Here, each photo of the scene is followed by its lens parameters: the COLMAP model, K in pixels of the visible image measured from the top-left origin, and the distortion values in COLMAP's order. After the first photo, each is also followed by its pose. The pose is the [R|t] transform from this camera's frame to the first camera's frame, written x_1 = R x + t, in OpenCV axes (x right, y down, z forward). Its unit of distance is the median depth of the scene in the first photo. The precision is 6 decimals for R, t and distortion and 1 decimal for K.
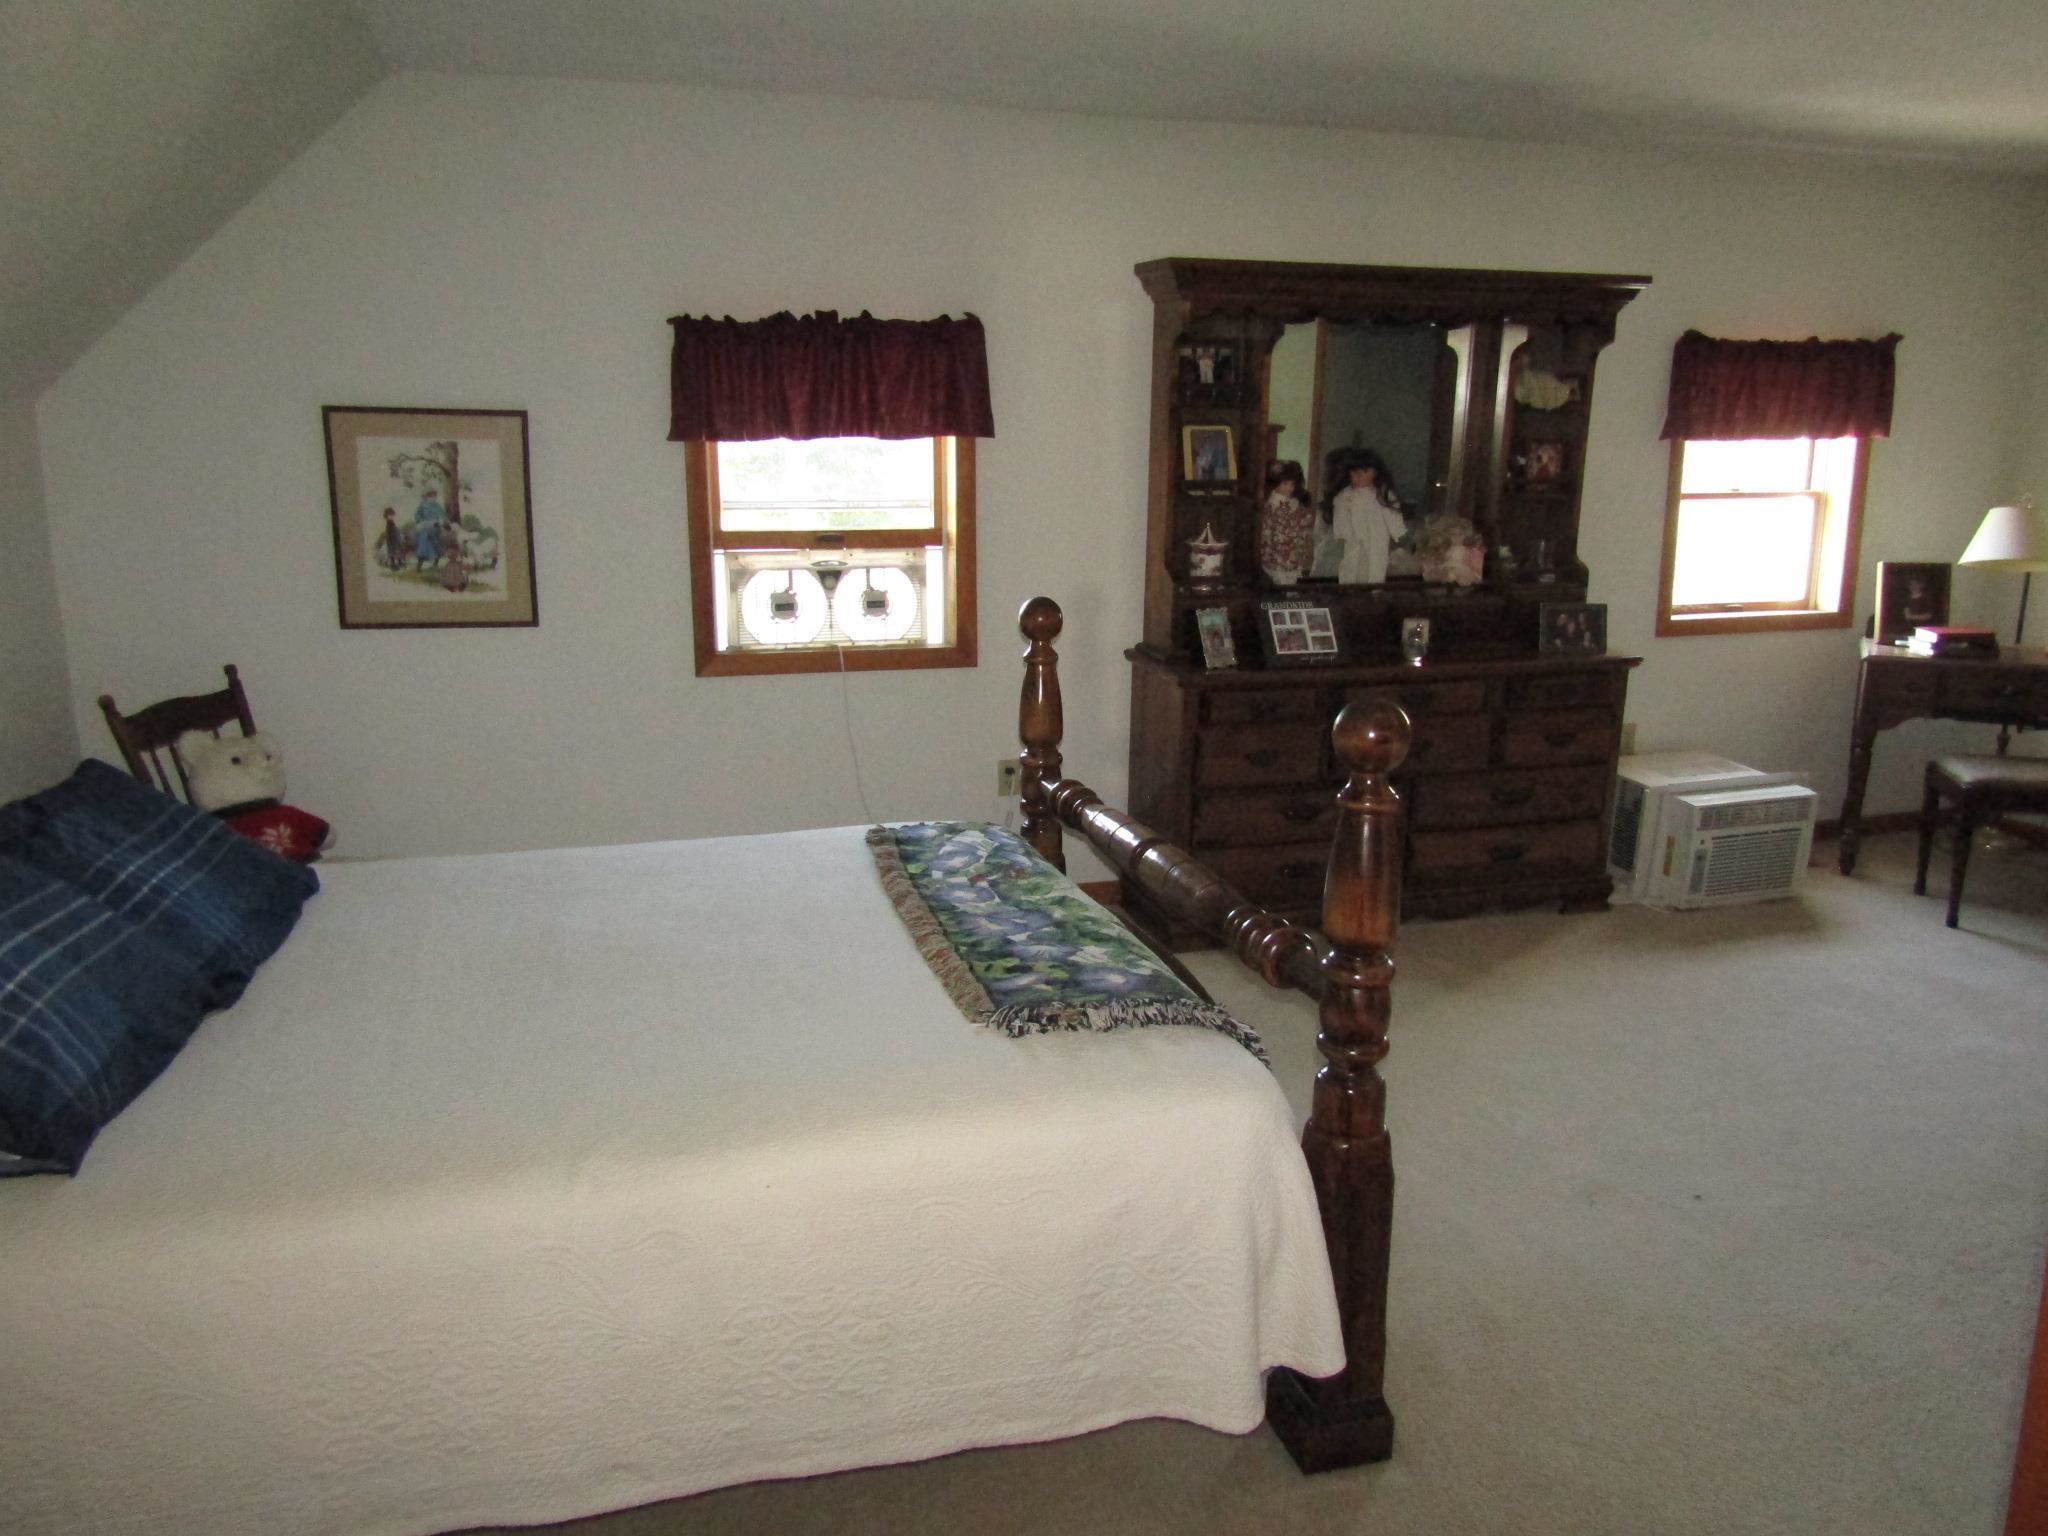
lens RADIAL K [[1452.5, 0, 1020.5], [0, 1452.5, 768.9], [0, 0, 1]] dist [-0.017727, 0.008151]
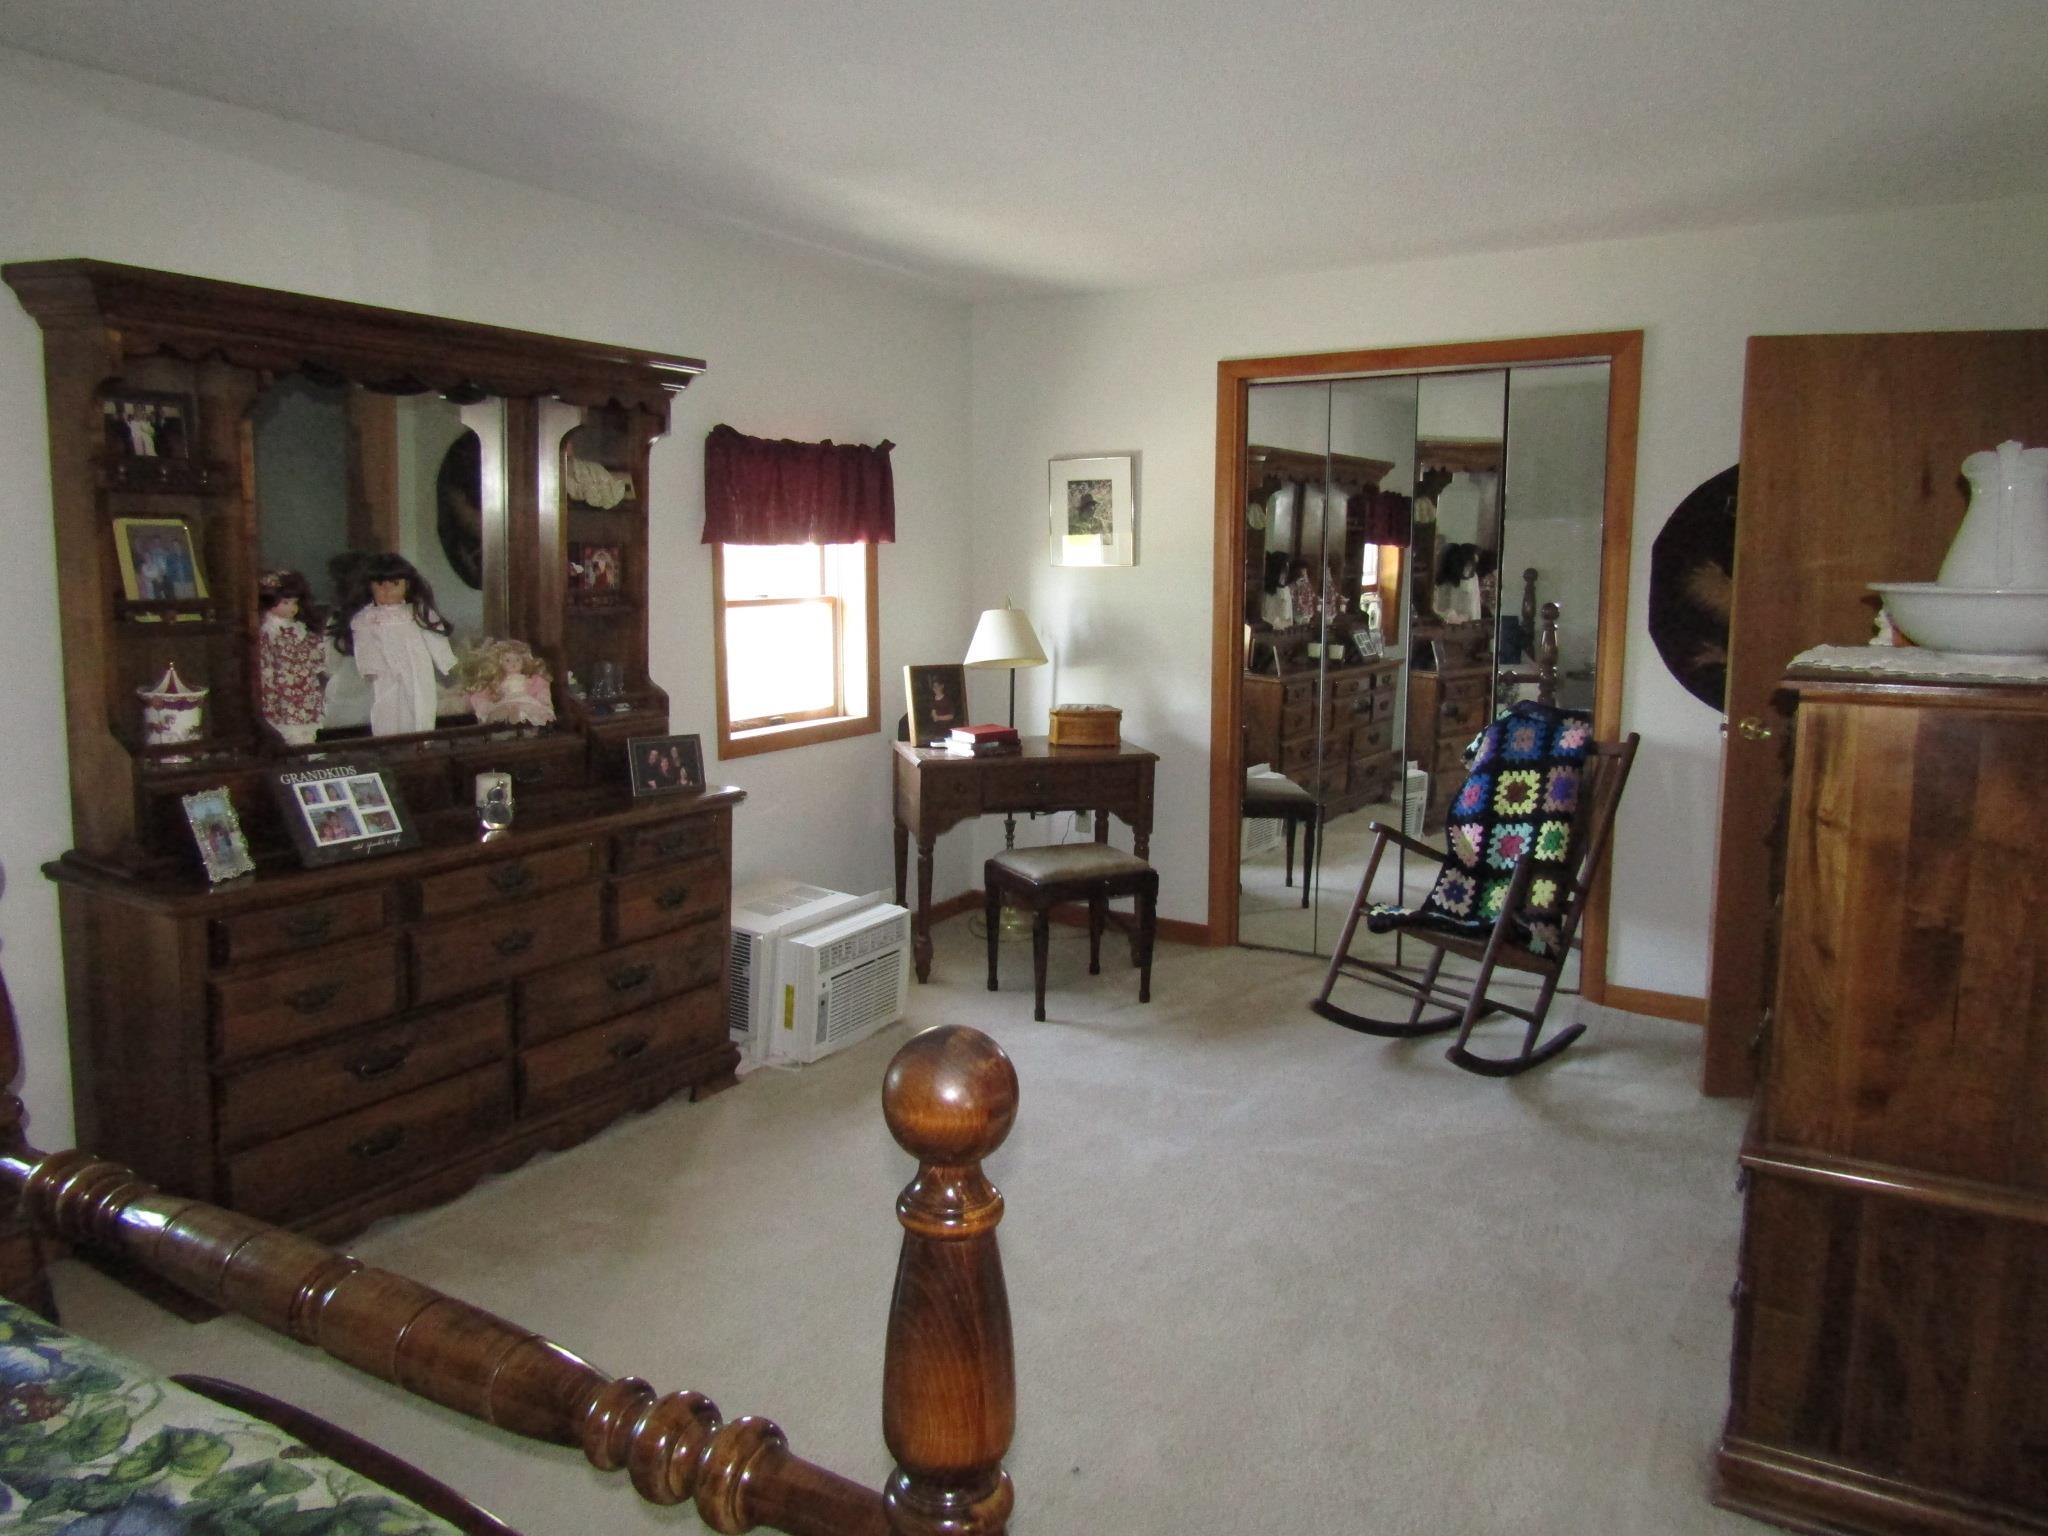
lens RADIAL K [[1452.5, 0, 1030.0], [0, 1452.5, 771.9], [0, 0, 1]] dist [-0.017727, 0.008151]
pose [[0.719768, -0.095937, 0.687554, -0.047944], [0.136220, 0.990669, -0.004369, -0.061108], [-0.680719, 0.096803, 0.726120, 0.243847]]
